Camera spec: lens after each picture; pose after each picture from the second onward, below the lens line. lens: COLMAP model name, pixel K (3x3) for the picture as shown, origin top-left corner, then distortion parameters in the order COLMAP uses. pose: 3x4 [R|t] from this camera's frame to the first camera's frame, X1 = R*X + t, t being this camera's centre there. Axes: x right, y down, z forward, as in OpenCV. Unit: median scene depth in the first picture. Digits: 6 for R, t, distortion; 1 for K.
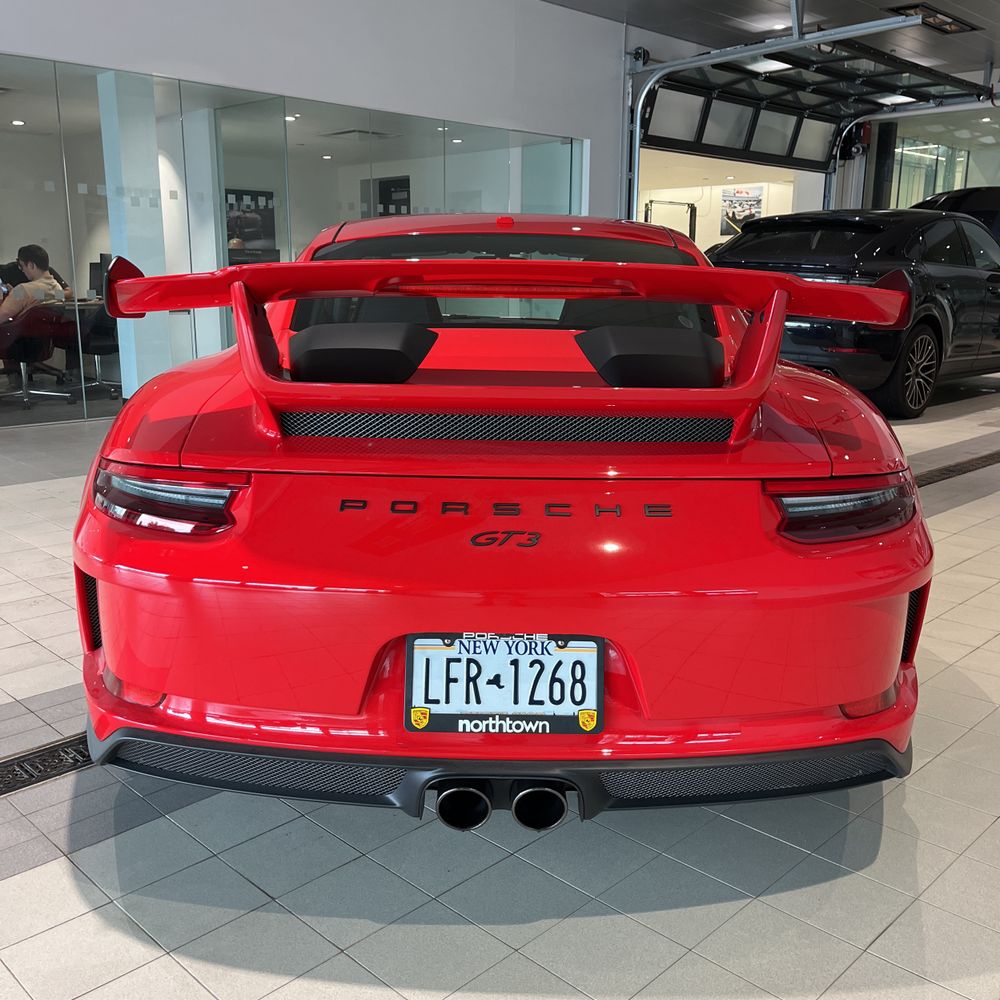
lens RADIAL K [[1016.8, 0, 493.5], [0, 1016.8, 500.7], [0, 0, 1]] dist [0.020663, 0.000000]
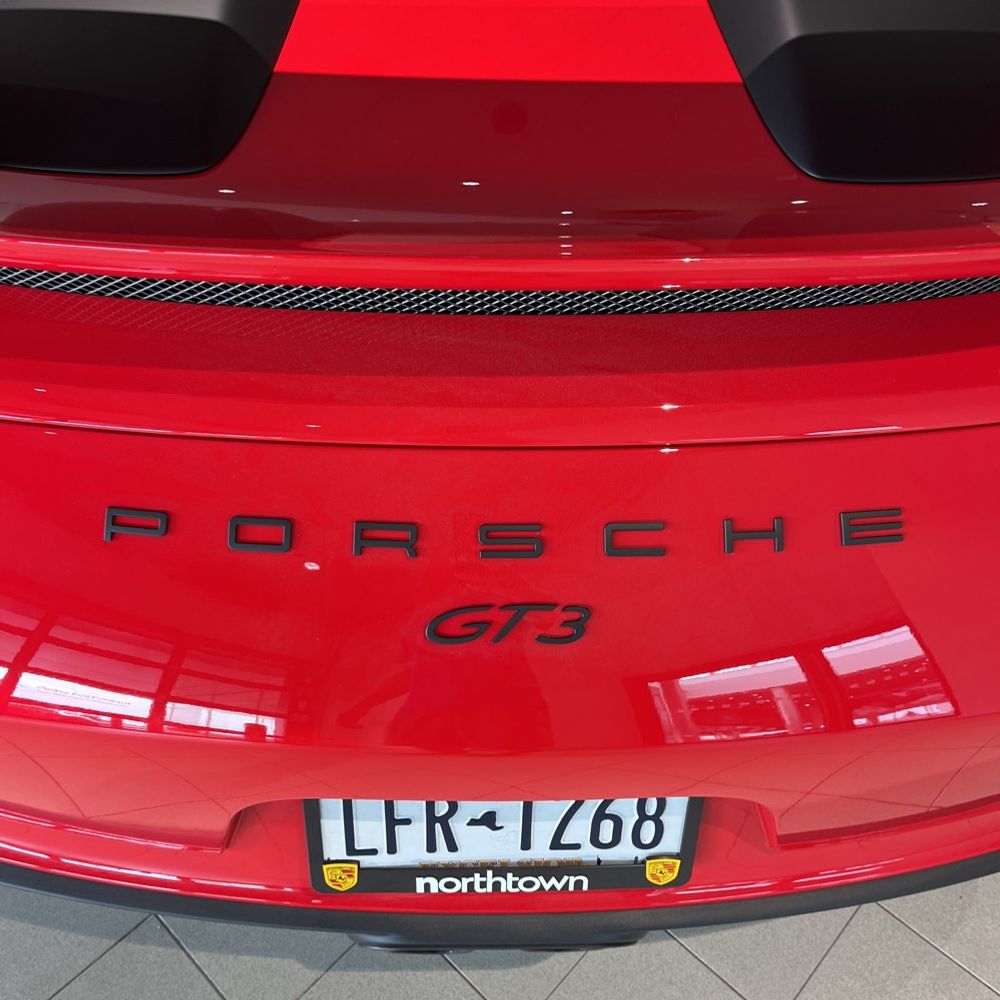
lens RADIAL K [[1016.8, 0, 483.2], [0, 1016.8, 483.2], [0, 0, 1]] dist [0.020663, 0.000000]
pose [[0.999694, -0.016102, 0.018772, -0.006218], [0.003250, 0.837966, 0.545712, -0.238058], [-0.024517, -0.545484, 0.837762, 0.669984]]
